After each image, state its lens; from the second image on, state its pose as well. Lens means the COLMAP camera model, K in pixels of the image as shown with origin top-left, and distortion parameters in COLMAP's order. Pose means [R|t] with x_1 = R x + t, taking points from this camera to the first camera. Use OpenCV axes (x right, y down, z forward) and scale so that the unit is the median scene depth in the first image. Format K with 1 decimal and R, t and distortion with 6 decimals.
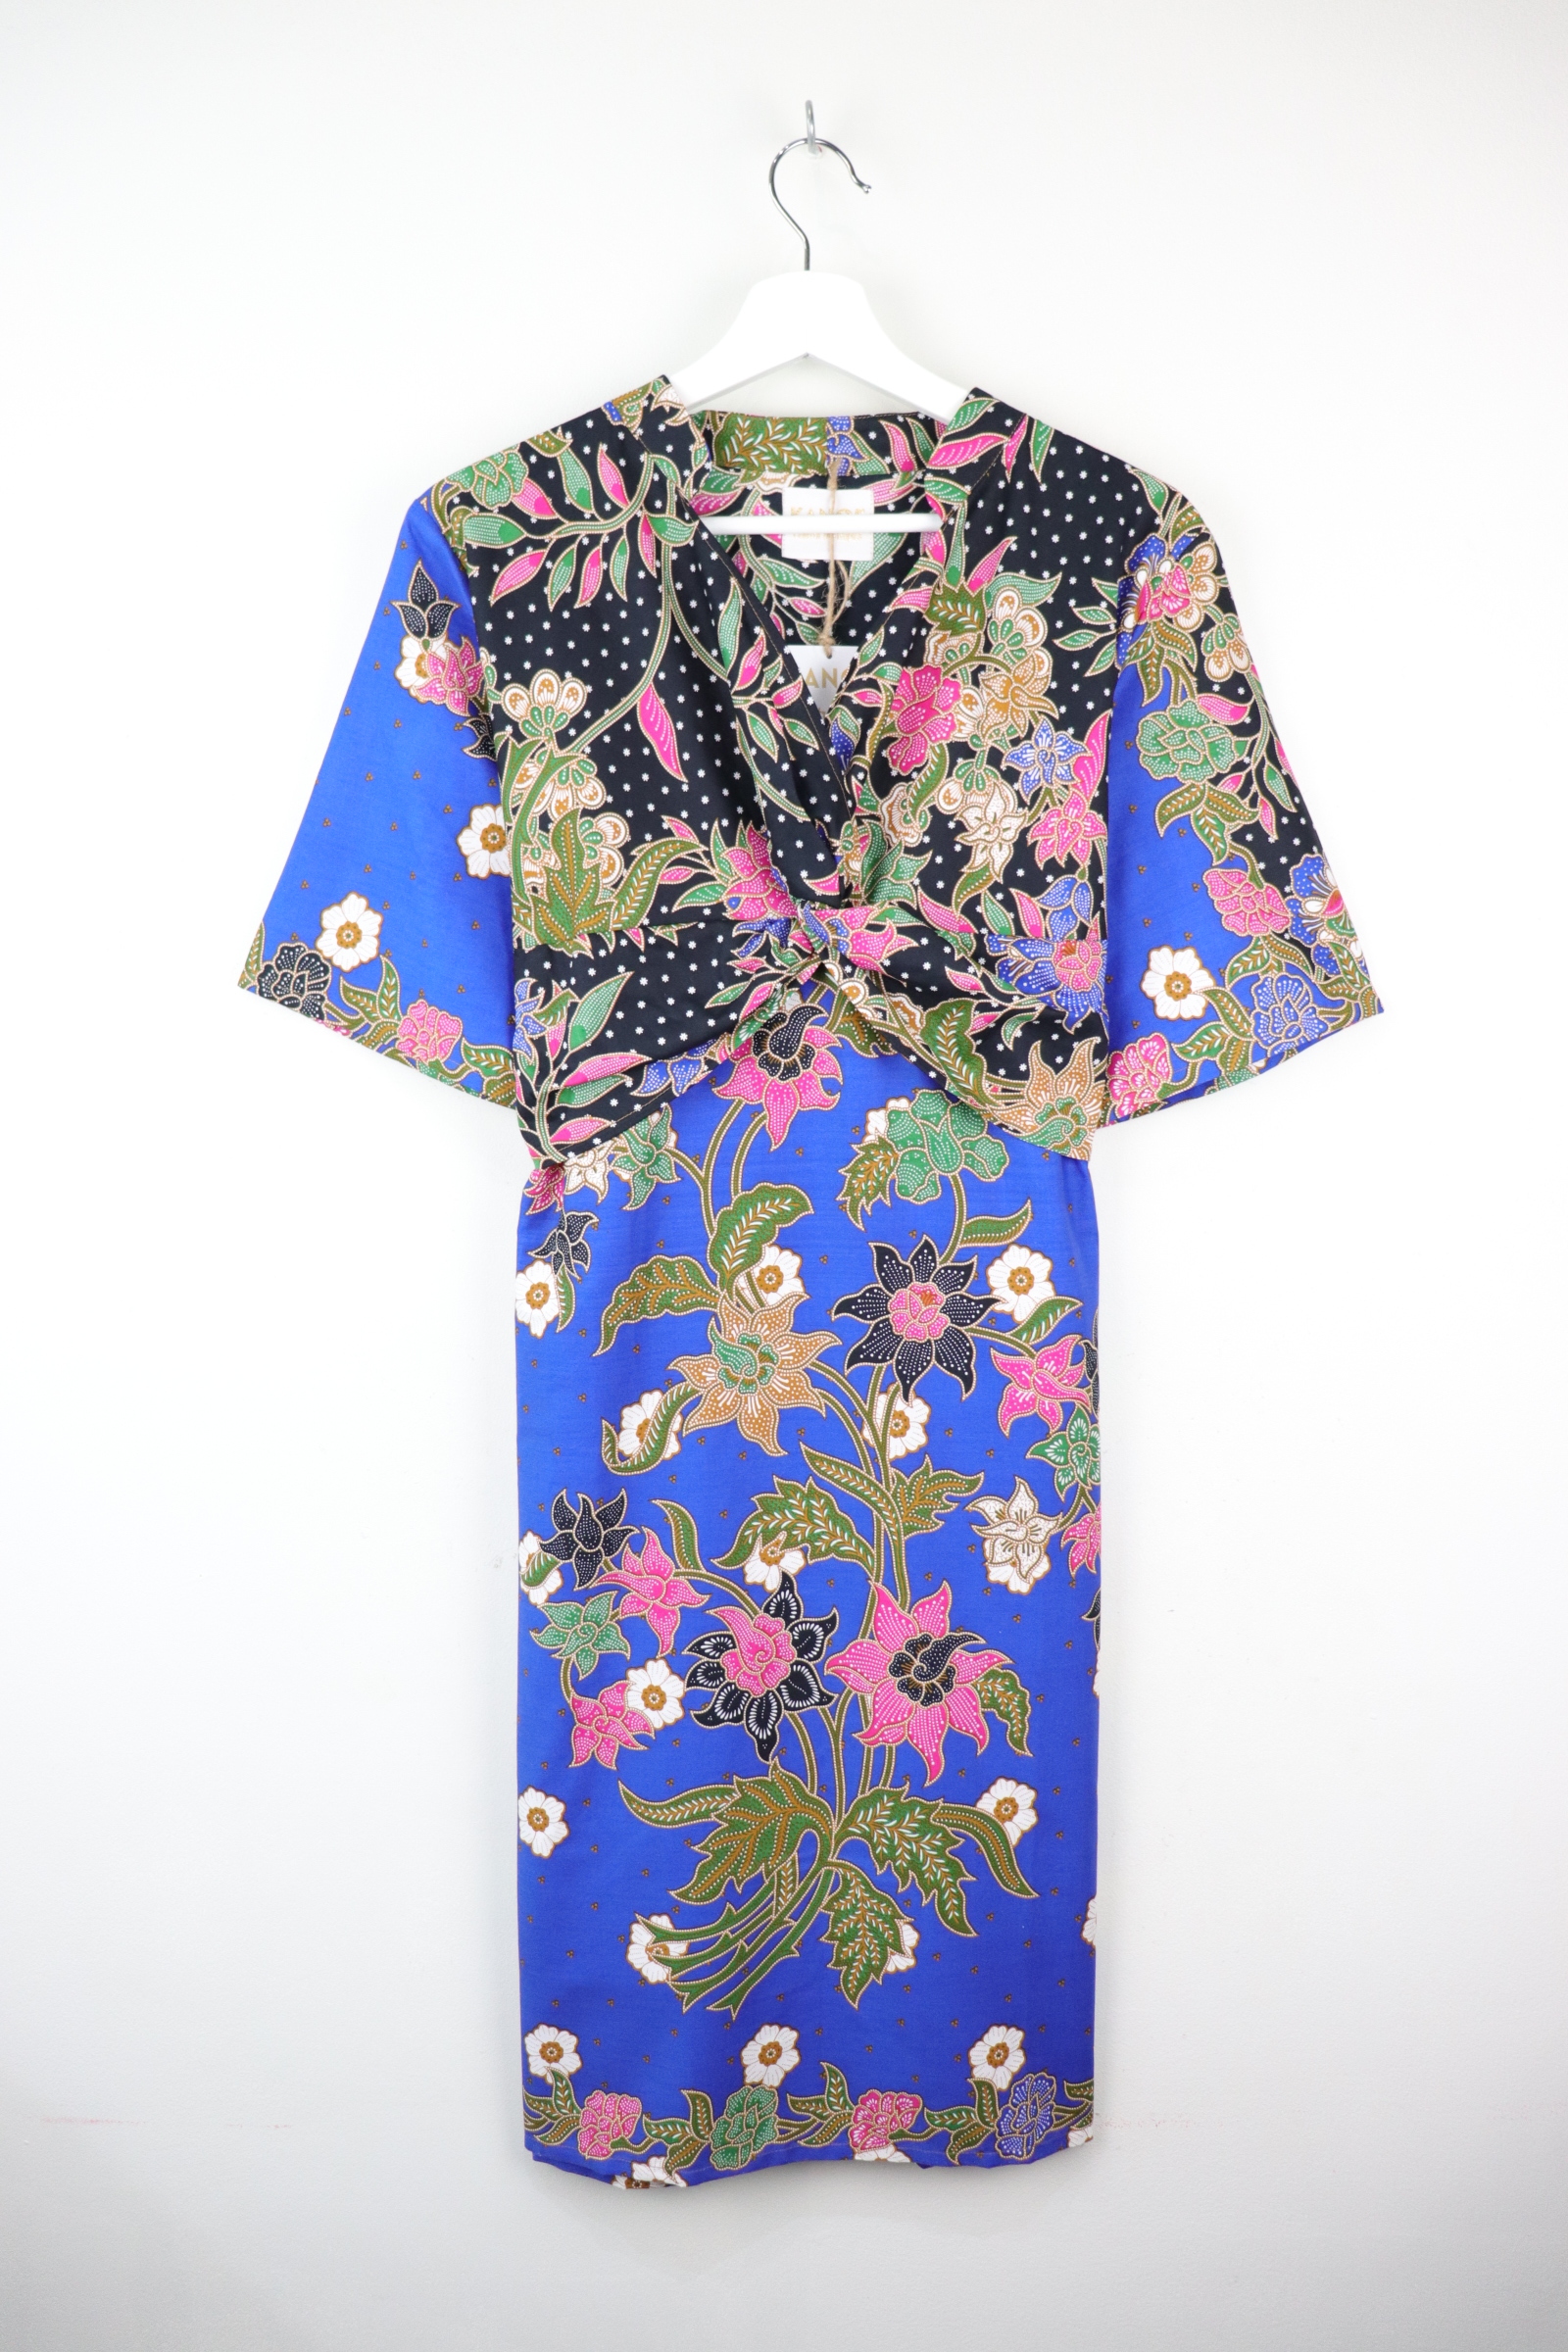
lens RADIAL K [[1831.3, 0, 806.2], [0, 1831.3, 1182.0], [0, 0, 1]] dist [-0.194048, 0.131839]
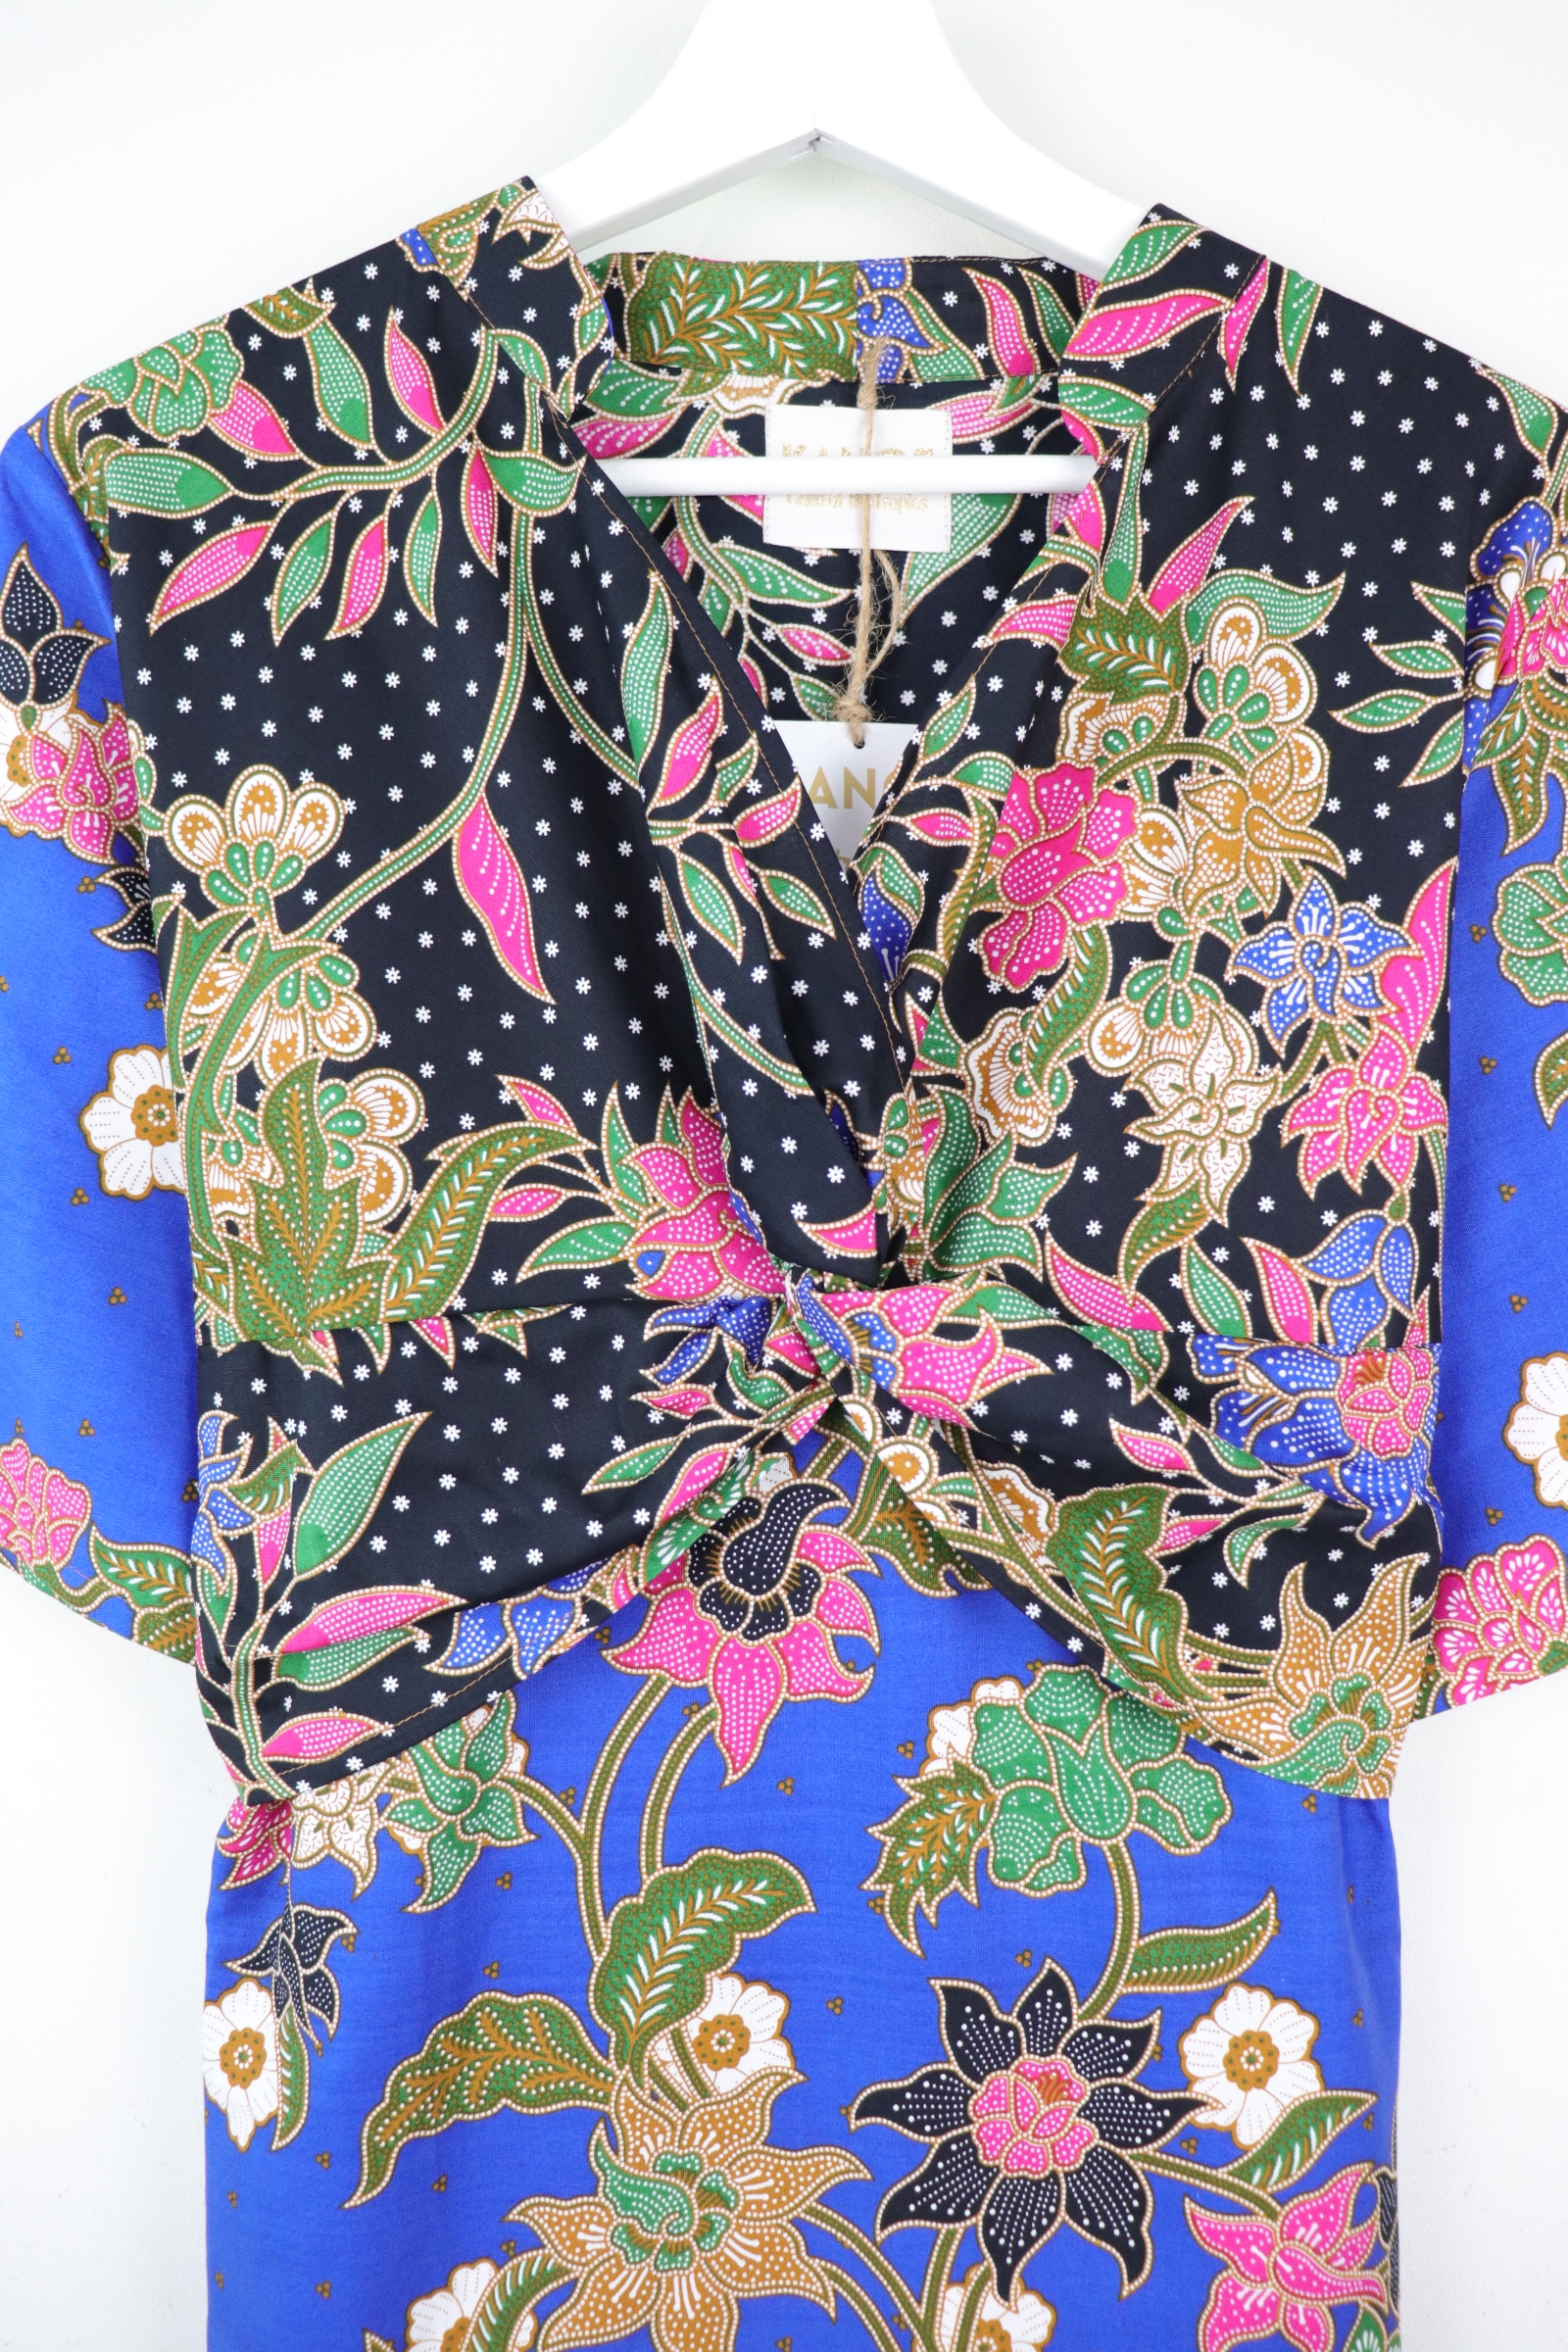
lens RADIAL K [[1831.3, 0, 806.2], [0, 1831.3, 1182.0], [0, 0, 1]] dist [-0.194048, 0.131839]
pose [[0.999802, 0.009535, -0.017483, 0.008389], [-0.011301, 0.994526, -0.103876, -0.126854], [0.016397, 0.104053, 0.994437, 0.538414]]
